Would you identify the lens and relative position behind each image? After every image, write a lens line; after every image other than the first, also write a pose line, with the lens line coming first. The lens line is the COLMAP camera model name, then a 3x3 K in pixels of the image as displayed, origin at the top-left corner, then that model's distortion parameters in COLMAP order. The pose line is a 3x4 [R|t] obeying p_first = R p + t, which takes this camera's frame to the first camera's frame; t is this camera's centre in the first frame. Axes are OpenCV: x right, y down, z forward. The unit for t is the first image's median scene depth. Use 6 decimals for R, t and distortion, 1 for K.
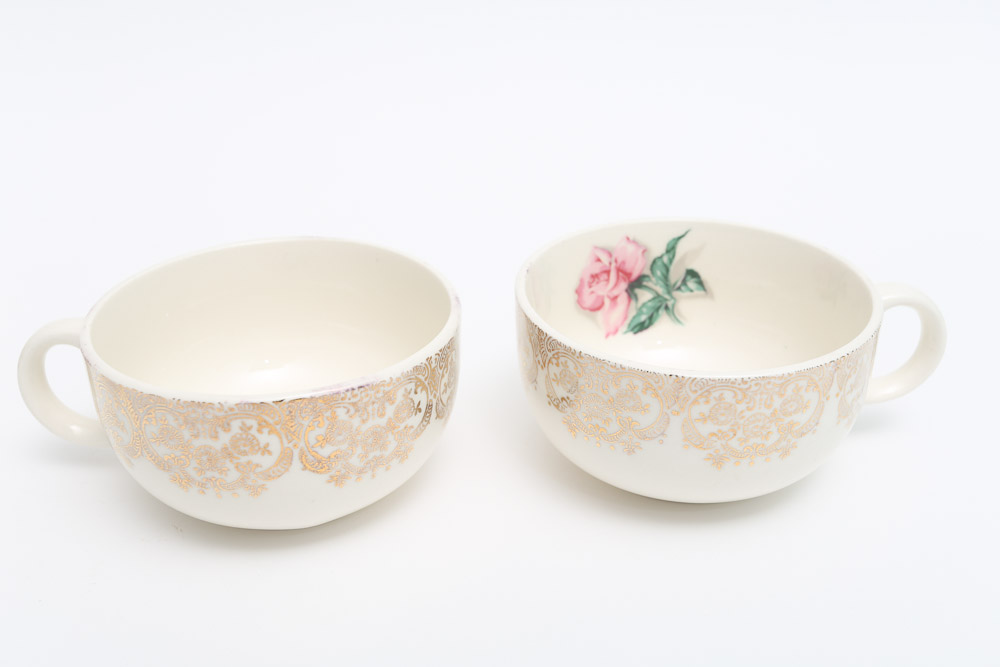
lens RADIAL K [[1095.1, 0, 499.6], [0, 1095.1, 336.1], [0, 0, 1]] dist [0.023036, 0.000000]
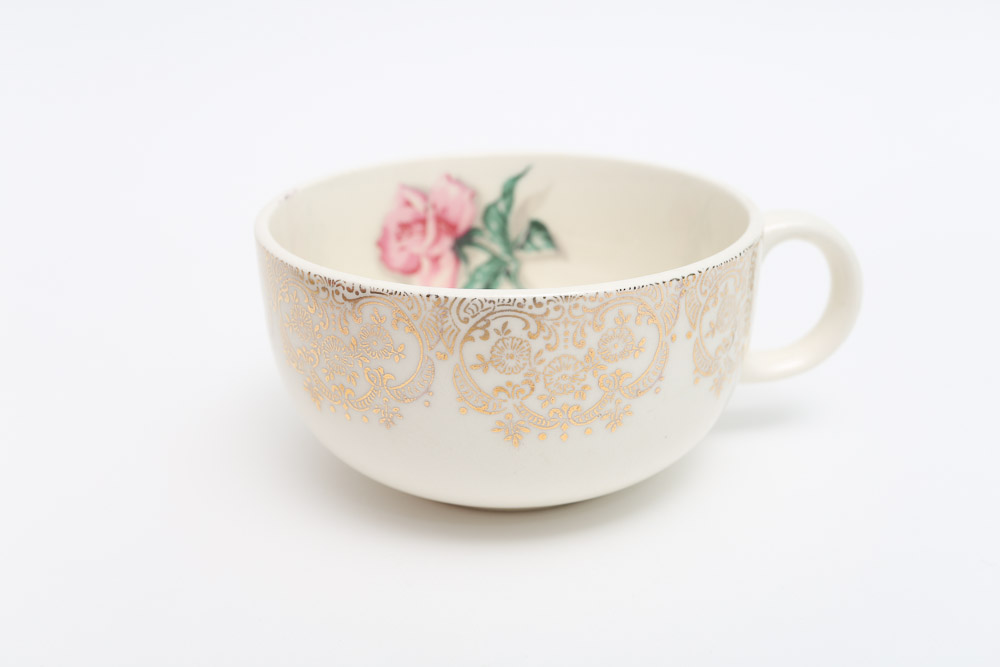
lens RADIAL K [[1095.1, 0, 494.4], [0, 1095.1, 334.3], [0, 0, 1]] dist [0.023036, 0.000000]
pose [[0.999964, -0.007167, -0.004456, 0.150637], [0.006674, 0.994728, -0.102334, 0.096640], [0.005166, 0.102301, 0.994740, 0.255482]]
